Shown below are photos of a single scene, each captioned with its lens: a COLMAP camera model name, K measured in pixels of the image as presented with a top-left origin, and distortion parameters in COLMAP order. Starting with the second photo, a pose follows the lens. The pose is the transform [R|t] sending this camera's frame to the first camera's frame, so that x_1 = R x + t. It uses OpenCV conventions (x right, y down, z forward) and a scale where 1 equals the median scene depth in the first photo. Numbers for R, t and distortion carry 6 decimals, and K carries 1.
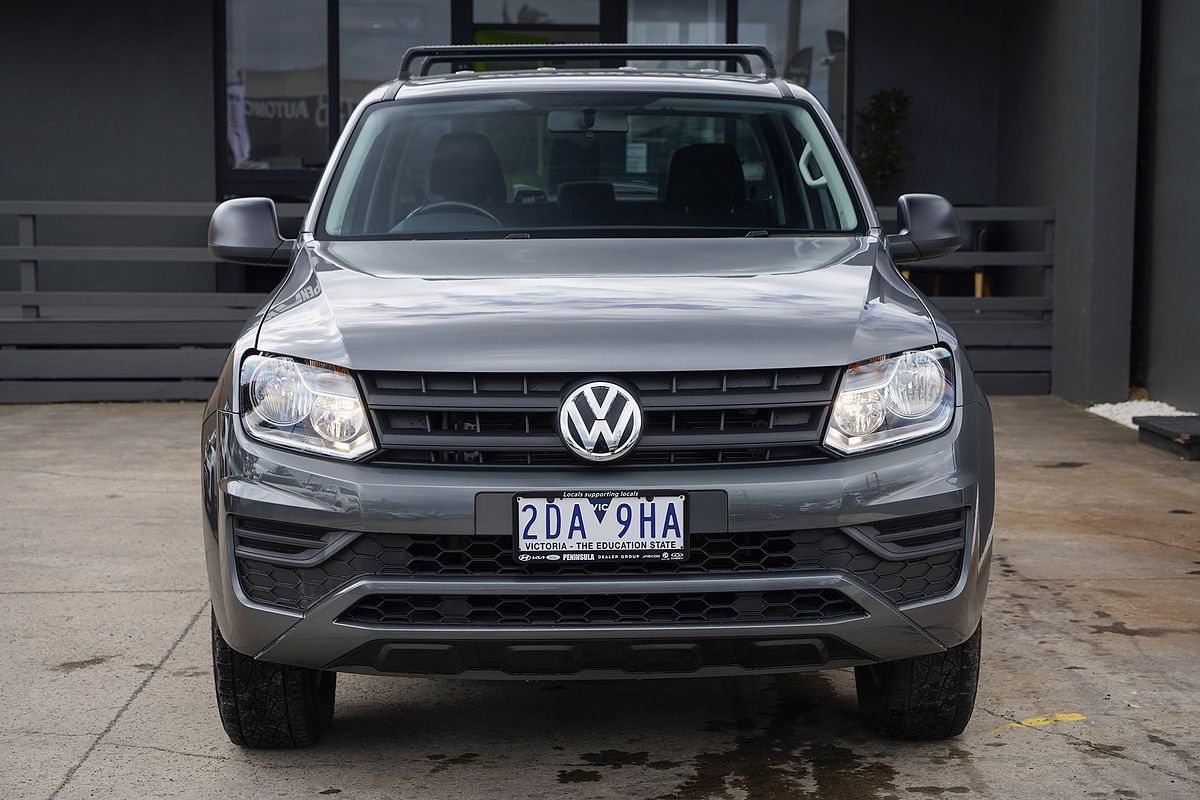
lens RADIAL K [[2056.0, 0, 600.0], [0, 2056.0, 400.0], [0, 0, 1]] dist [-0.235569, 0.008647]
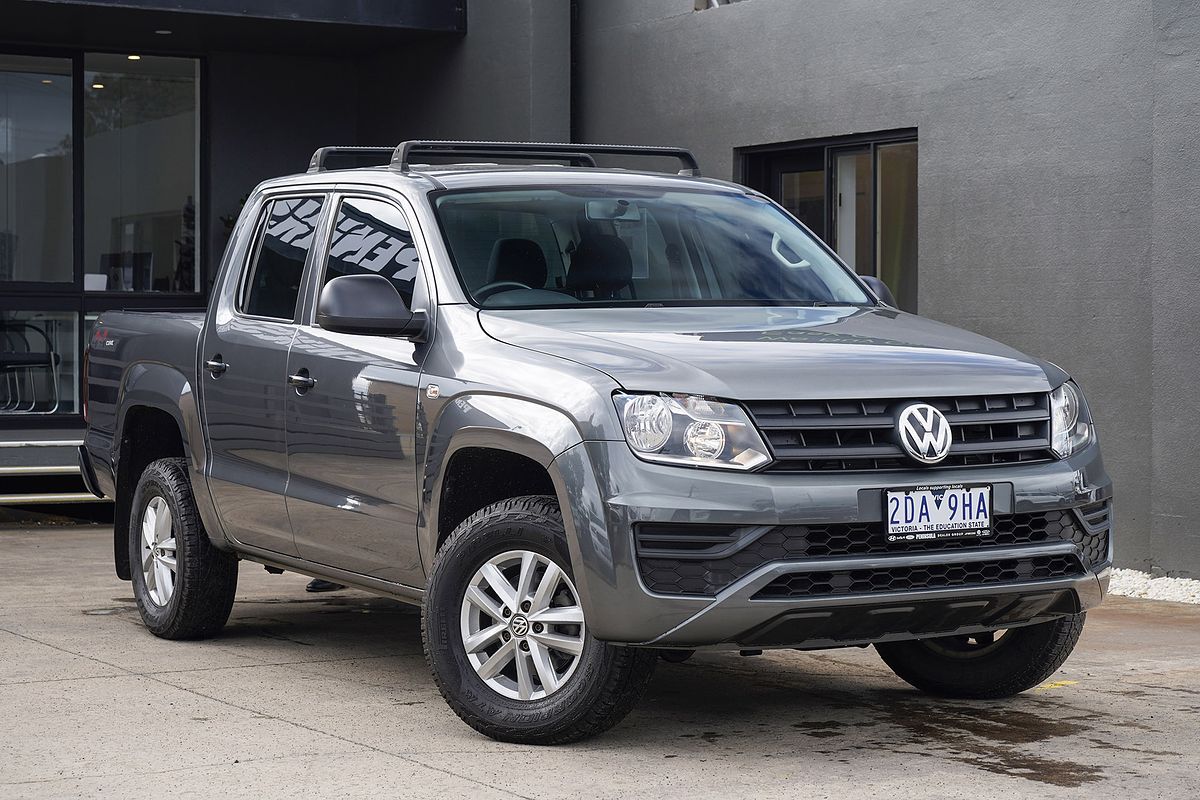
lens RADIAL K [[2392.4, 0, 600.0], [0, 2392.4, 400.0], [0, 0, 1]] dist [-0.047317, -0.032463]
pose [[0.889370, -0.014972, 0.456942, -0.888203], [0.046943, 0.997172, -0.058695, 0.069294], [-0.454771, 0.073652, 0.887558, -0.265894]]
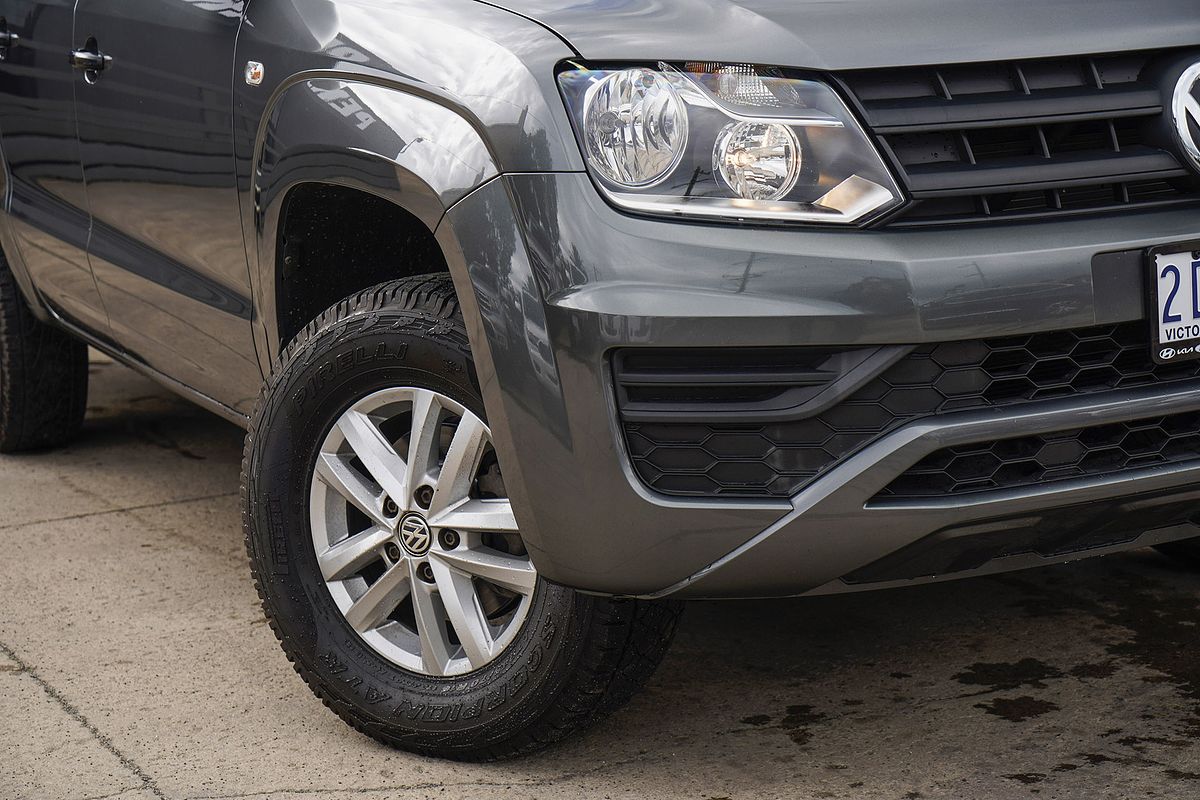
lens RADIAL K [[2392.4, 0, 600.0], [0, 2392.4, 400.0], [0, 0, 1]] dist [-0.047317, -0.032463]
pose [[0.908064, -0.121233, 0.400902, -0.471807], [0.093643, 0.991728, 0.087792, 0.012634], [-0.408229, -0.042179, 0.911905, 0.421567]]
